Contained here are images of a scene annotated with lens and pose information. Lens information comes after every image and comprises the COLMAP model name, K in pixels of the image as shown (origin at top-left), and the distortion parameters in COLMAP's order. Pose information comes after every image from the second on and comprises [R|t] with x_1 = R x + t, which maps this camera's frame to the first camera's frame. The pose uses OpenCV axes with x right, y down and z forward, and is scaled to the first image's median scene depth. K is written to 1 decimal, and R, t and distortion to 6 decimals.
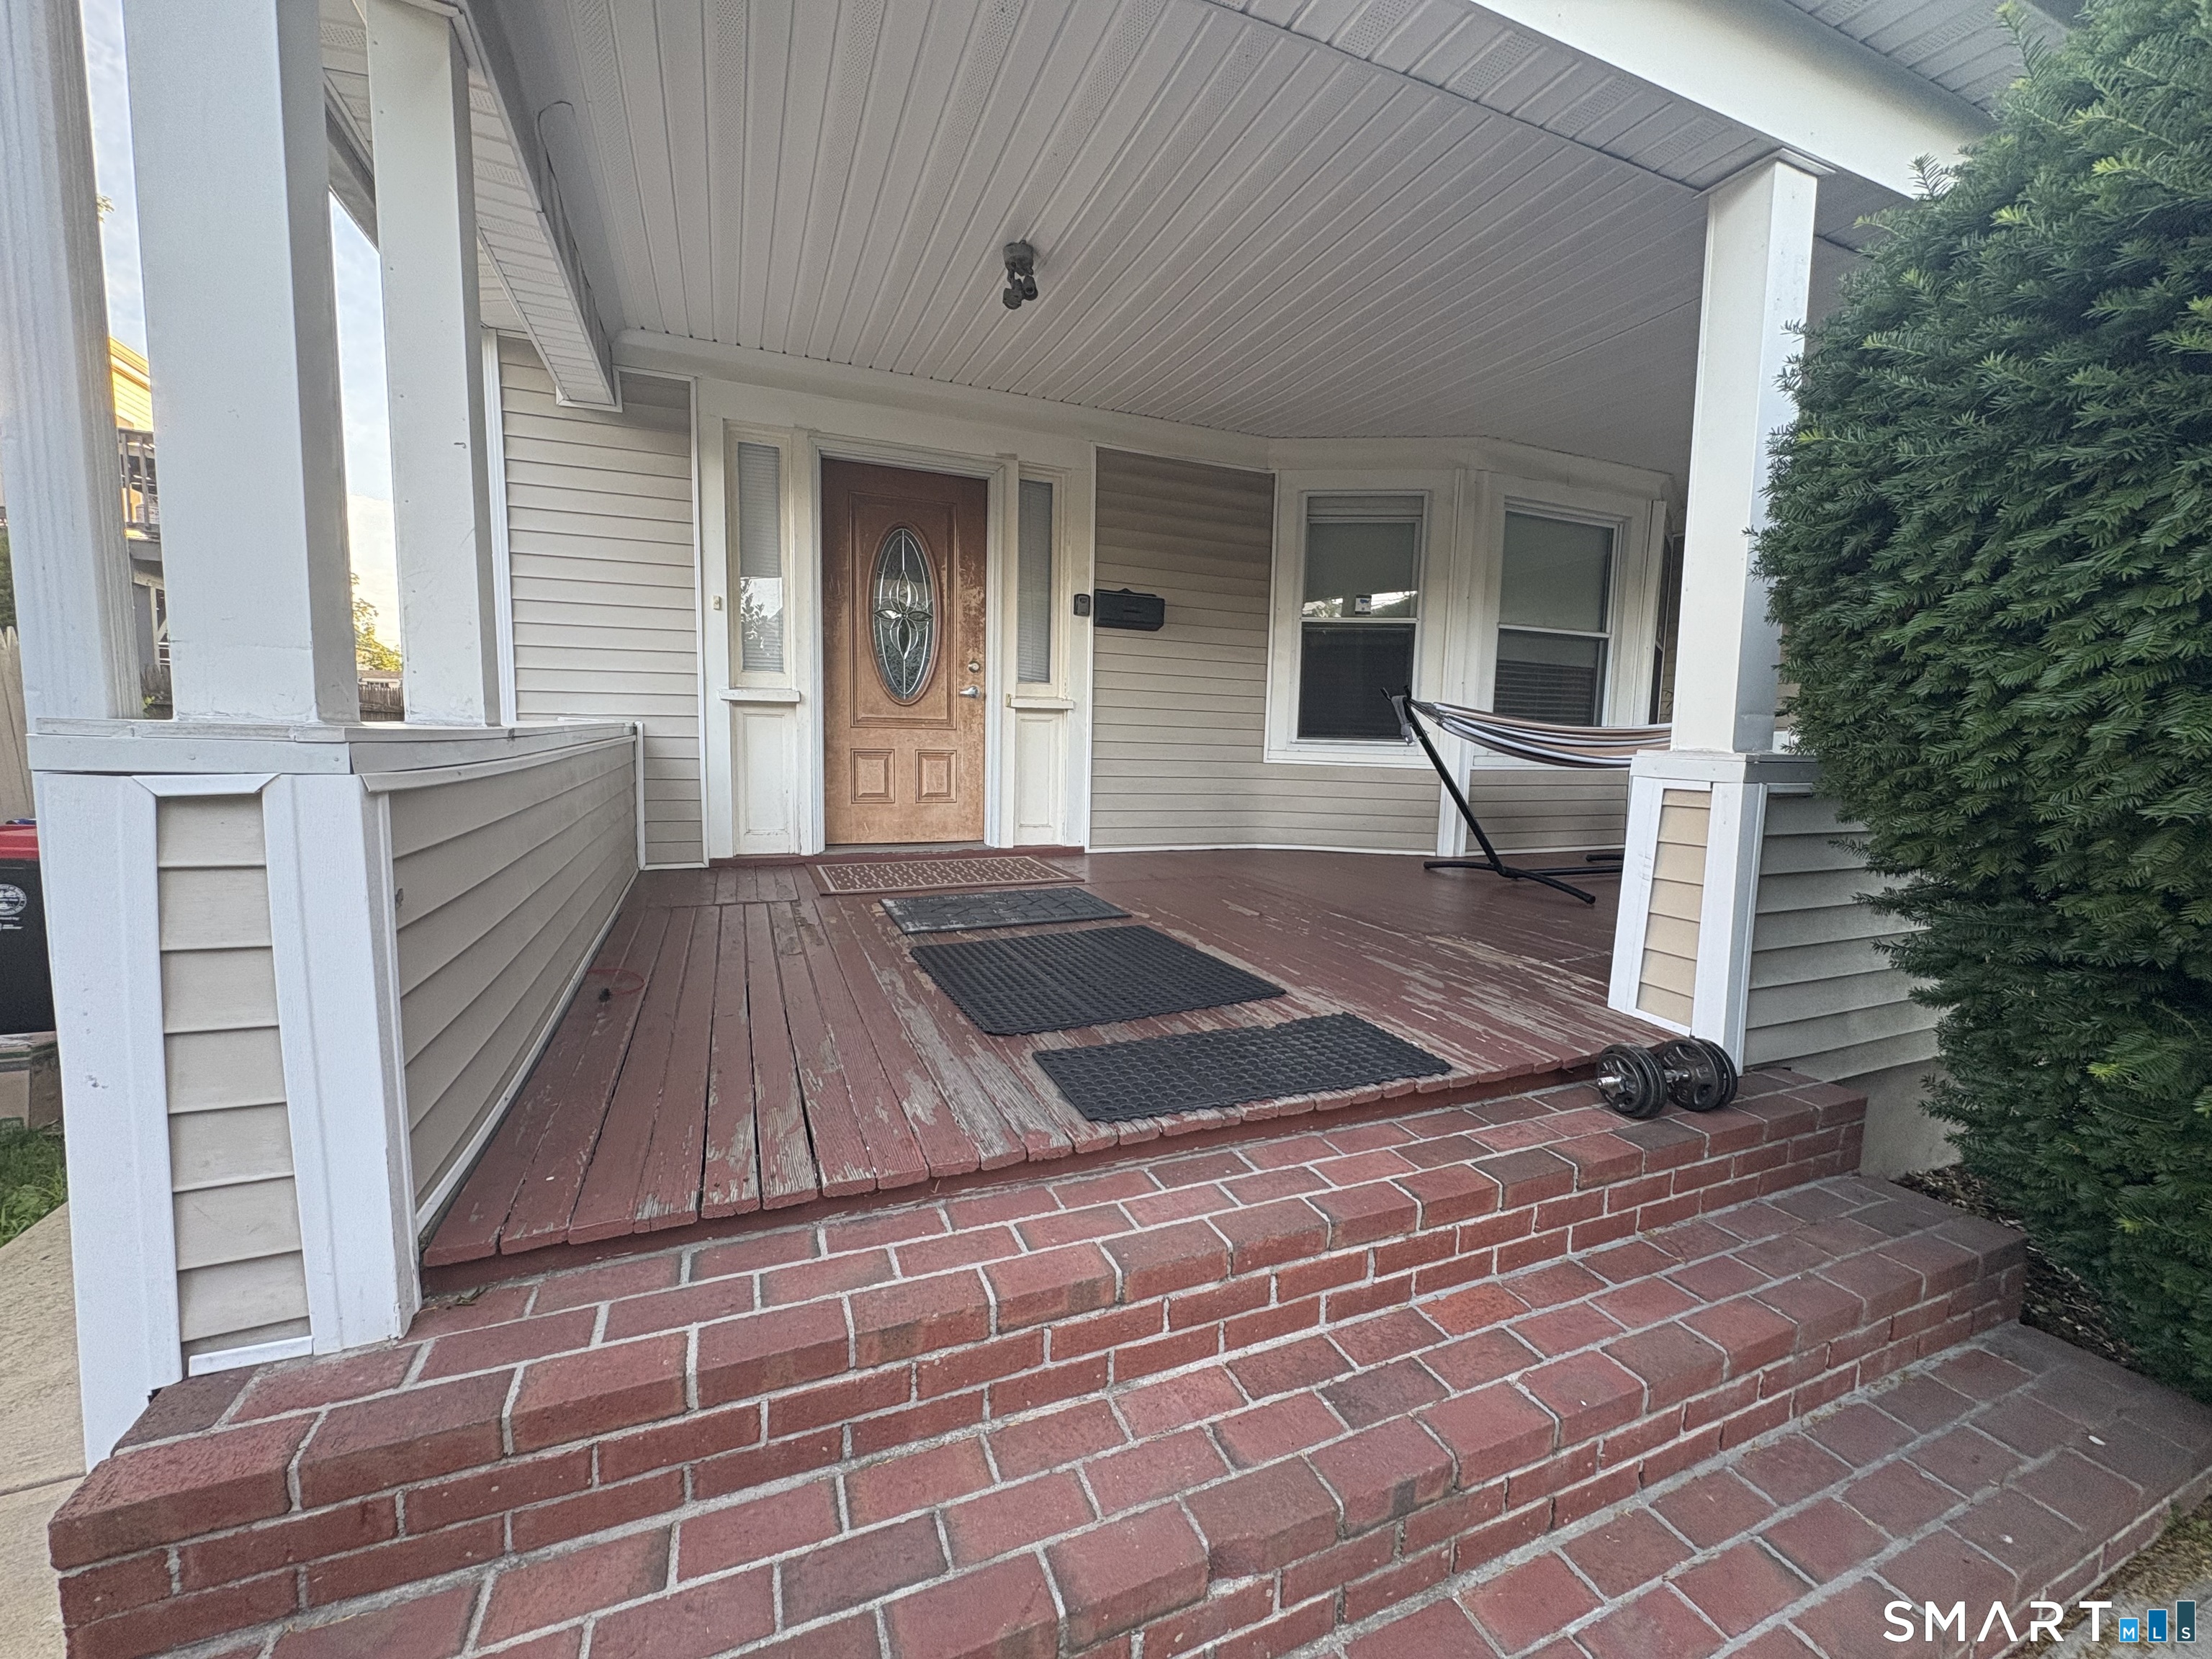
lens RADIAL K [[873.6, 0, 1106.0], [0, 873.6, 829.5], [0, 0, 1]] dist [0.002243, 0.000194]
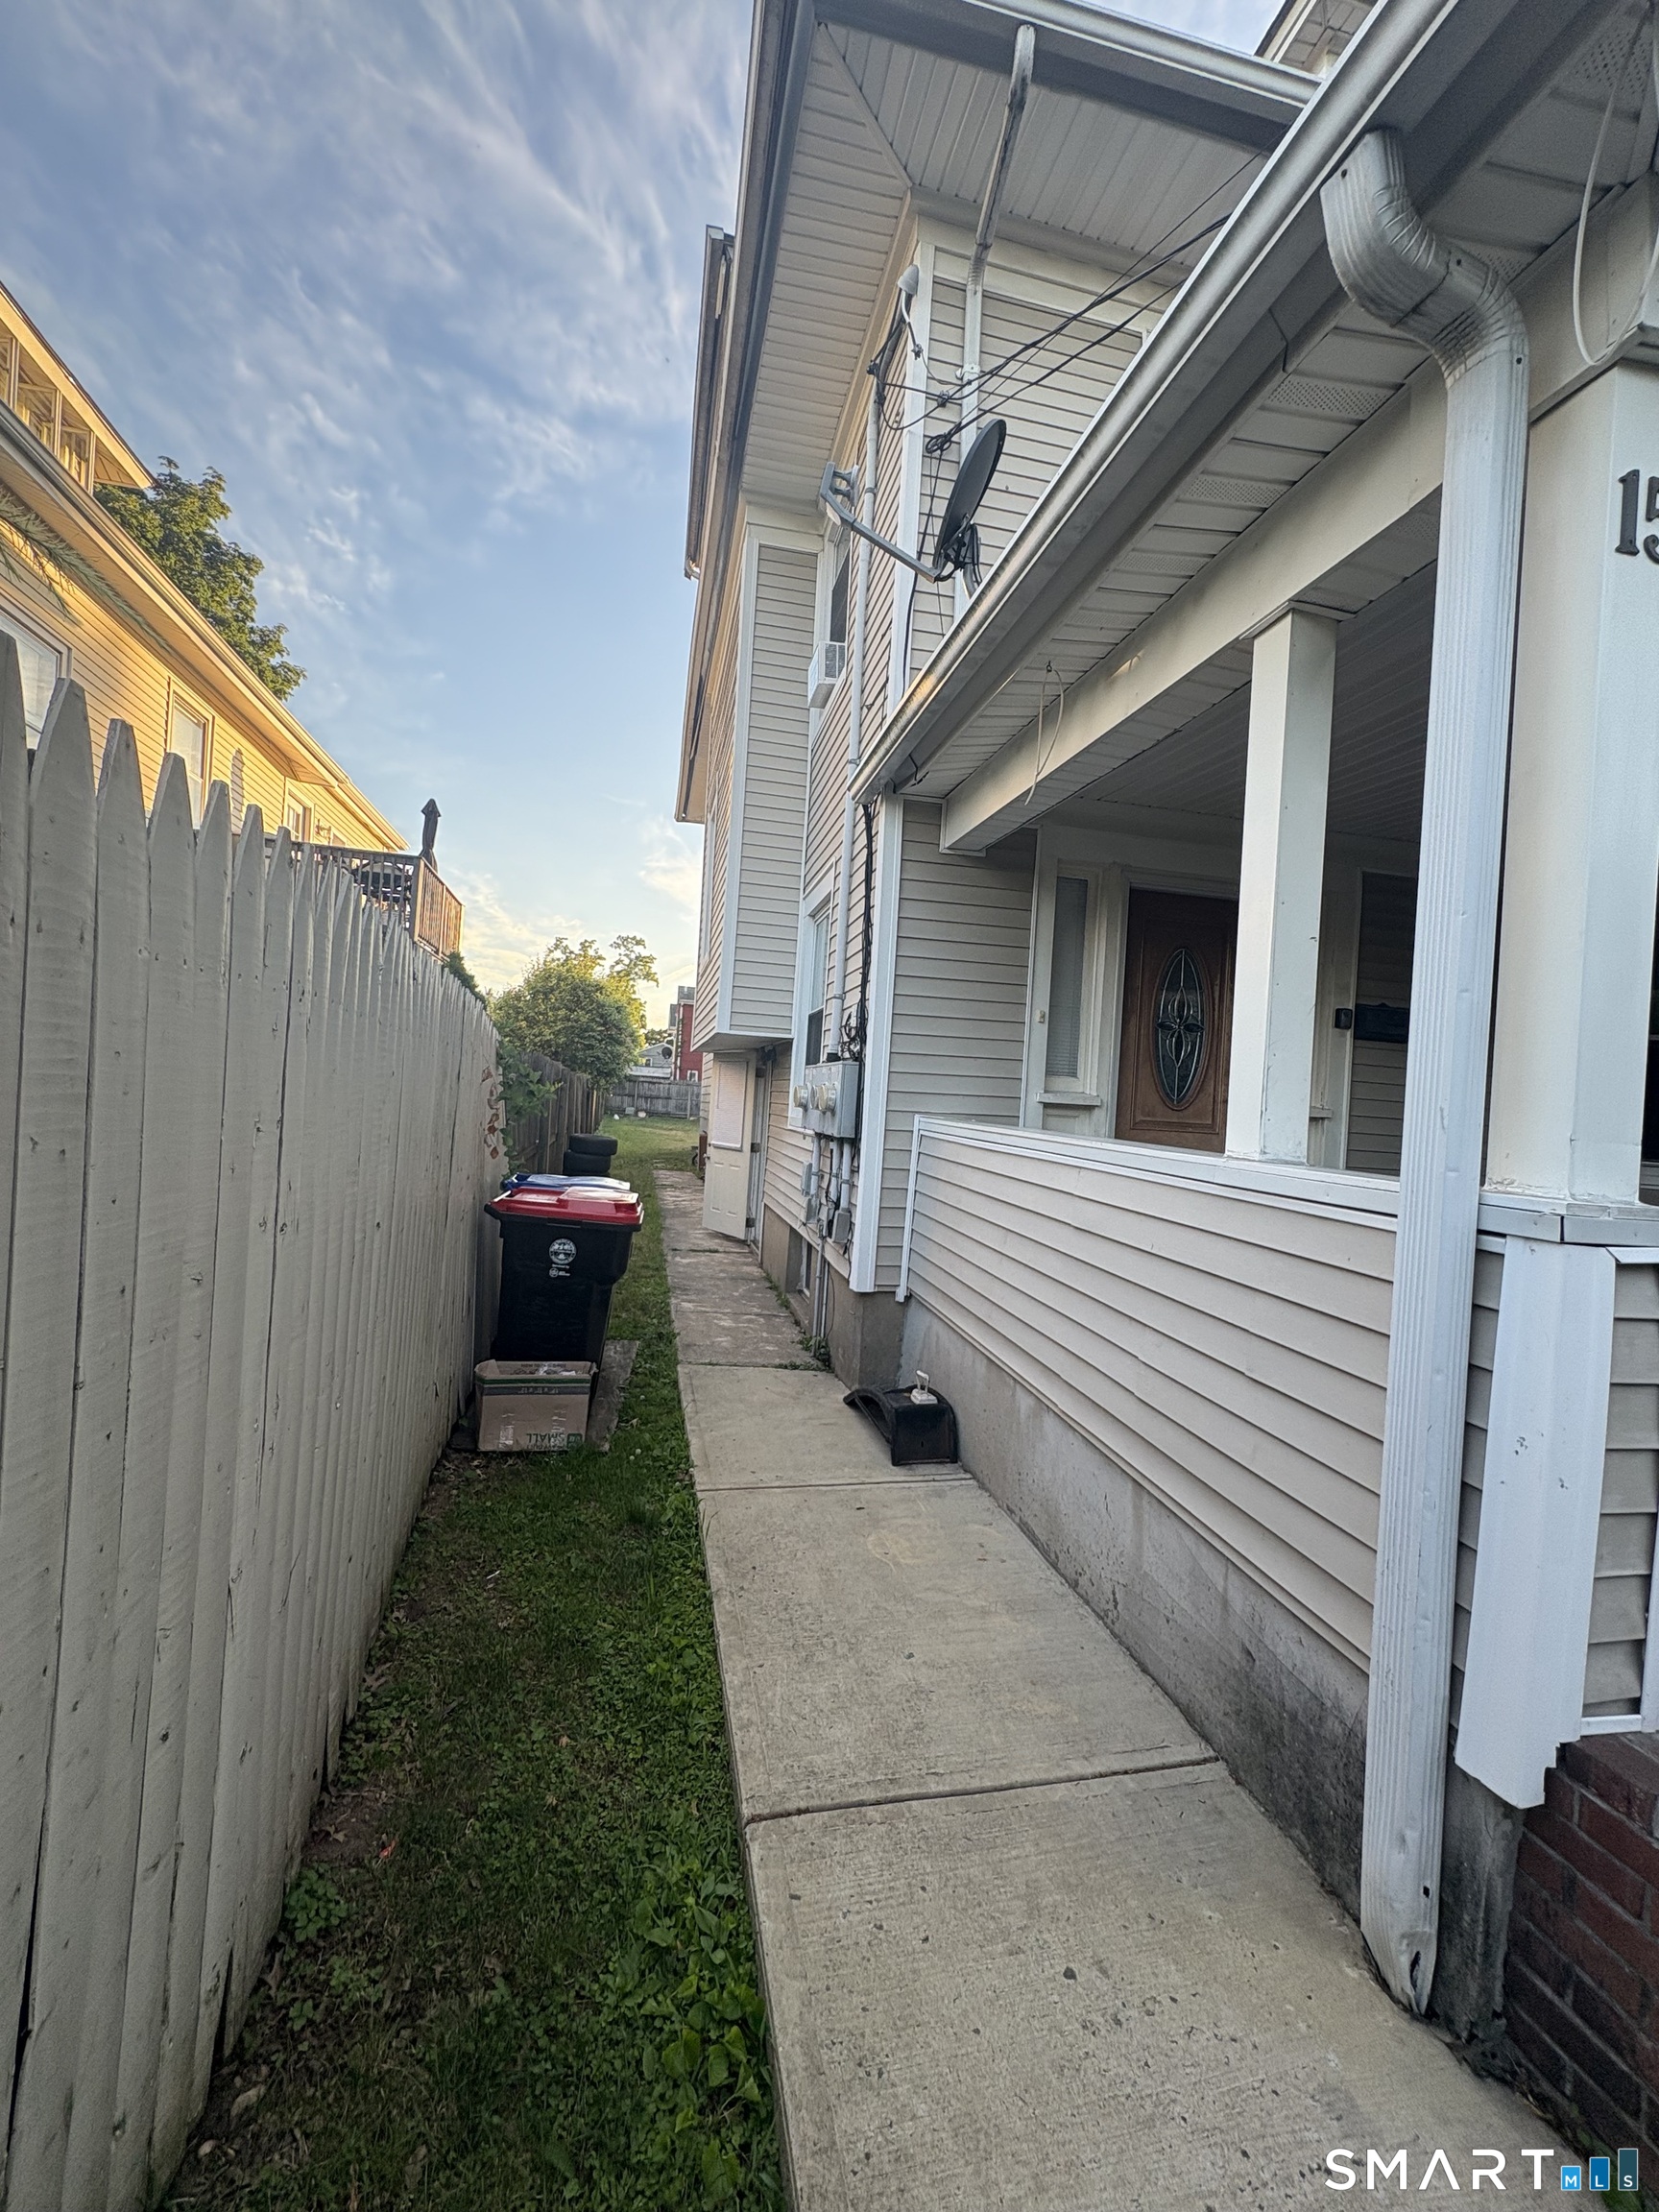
lens RADIAL K [[873.6, 0, 829.5], [0, 873.6, 1106.0], [0, 0, 1]] dist [0.002243, 0.000194]
pose [[0.981282, 0.038719, -0.188646, -0.448636], [-0.058588, 0.993169, -0.100913, -0.015389], [0.183450, 0.110077, 0.976847, -0.117143]]
